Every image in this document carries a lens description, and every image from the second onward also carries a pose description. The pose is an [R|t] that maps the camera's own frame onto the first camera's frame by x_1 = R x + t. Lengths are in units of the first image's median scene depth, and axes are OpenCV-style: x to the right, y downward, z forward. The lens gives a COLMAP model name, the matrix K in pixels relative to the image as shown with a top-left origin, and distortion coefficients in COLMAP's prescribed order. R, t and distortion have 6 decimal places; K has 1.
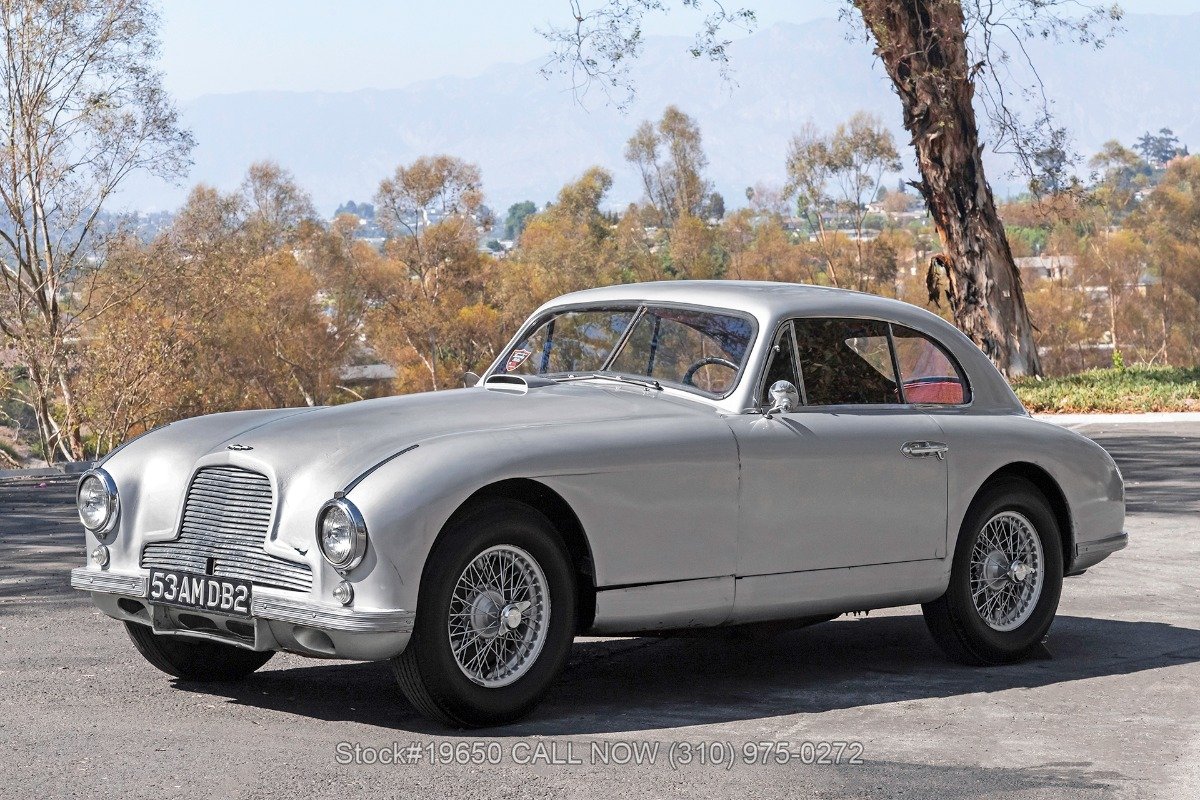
lens RADIAL K [[3201.8, 0, 600.0], [0, 3201.8, 400.0], [0, 0, 1]] dist [0.047244, 0.140903]
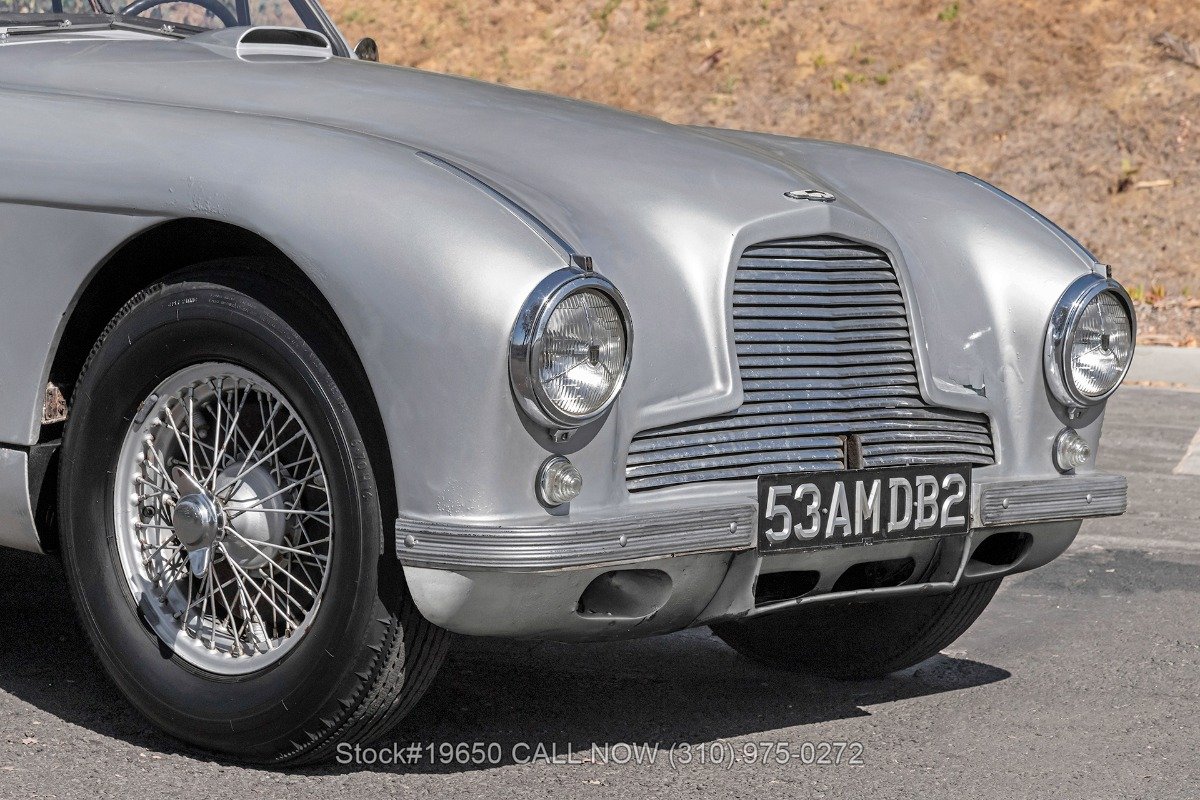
lens RADIAL K [[3476.4, 0, 600.0], [0, 3476.4, 400.0], [0, 0, 1]] dist [0.046944, 0.356432]
pose [[-0.085876, -0.112739, 0.989907, -0.623727], [-0.009480, 0.993625, 0.112340, -0.012753], [-0.996261, 0.000263, -0.086398, 1.079349]]
